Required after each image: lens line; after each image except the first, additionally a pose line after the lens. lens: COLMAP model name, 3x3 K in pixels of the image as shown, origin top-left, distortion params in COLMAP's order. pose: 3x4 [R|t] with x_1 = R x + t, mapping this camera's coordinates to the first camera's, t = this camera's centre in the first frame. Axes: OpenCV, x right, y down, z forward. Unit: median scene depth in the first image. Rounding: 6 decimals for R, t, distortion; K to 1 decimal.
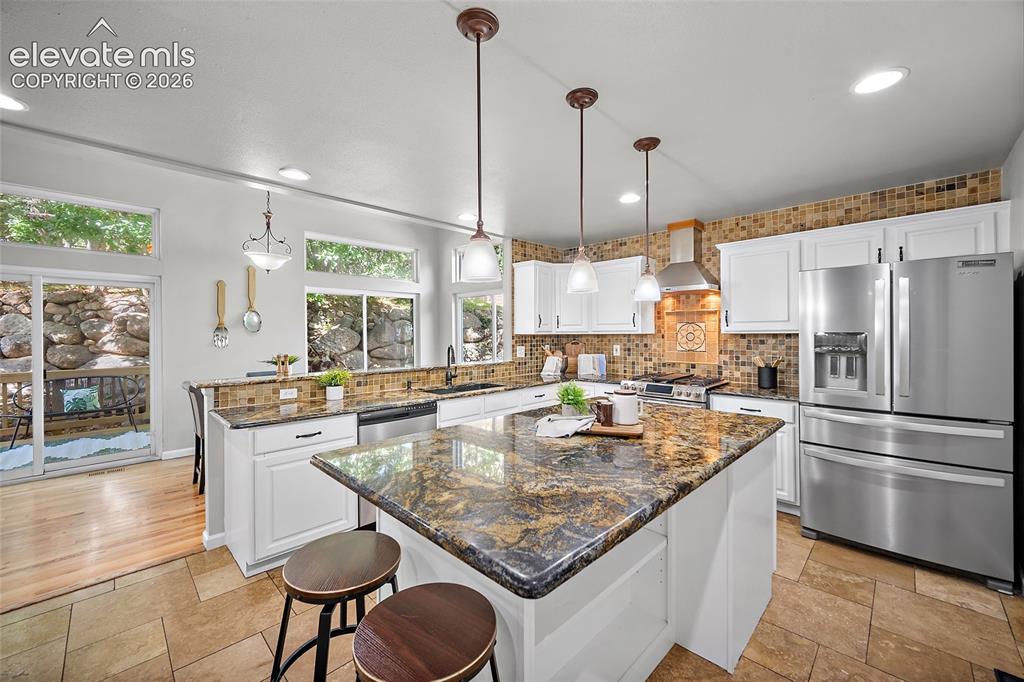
lens RADIAL K [[400.5, 0, 512.6], [0, 400.5, 337.0], [0, 0, 1]] dist [-0.001925, -0.000649]
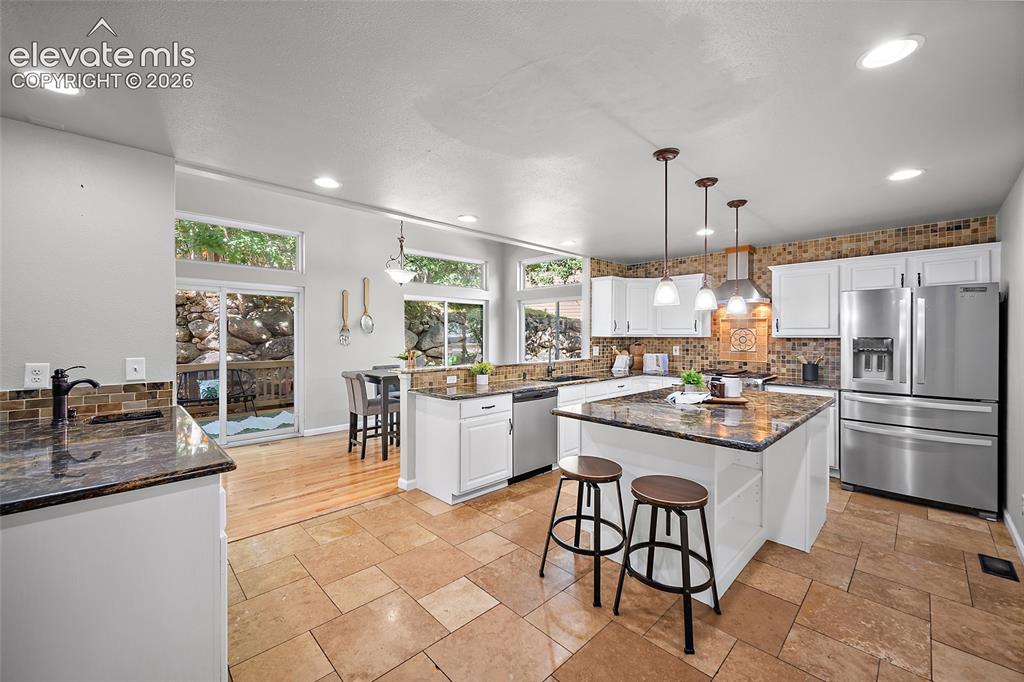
lens RADIAL K [[400.5, 0, 511.4], [0, 400.5, 339.4], [0, 0, 1]] dist [-0.001925, -0.000649]
pose [[0.999760, 0.008533, -0.020201, -0.306192], [-0.008507, 0.999963, 0.001369, 0.003230], [0.020212, -0.001197, 0.999795, -0.307449]]
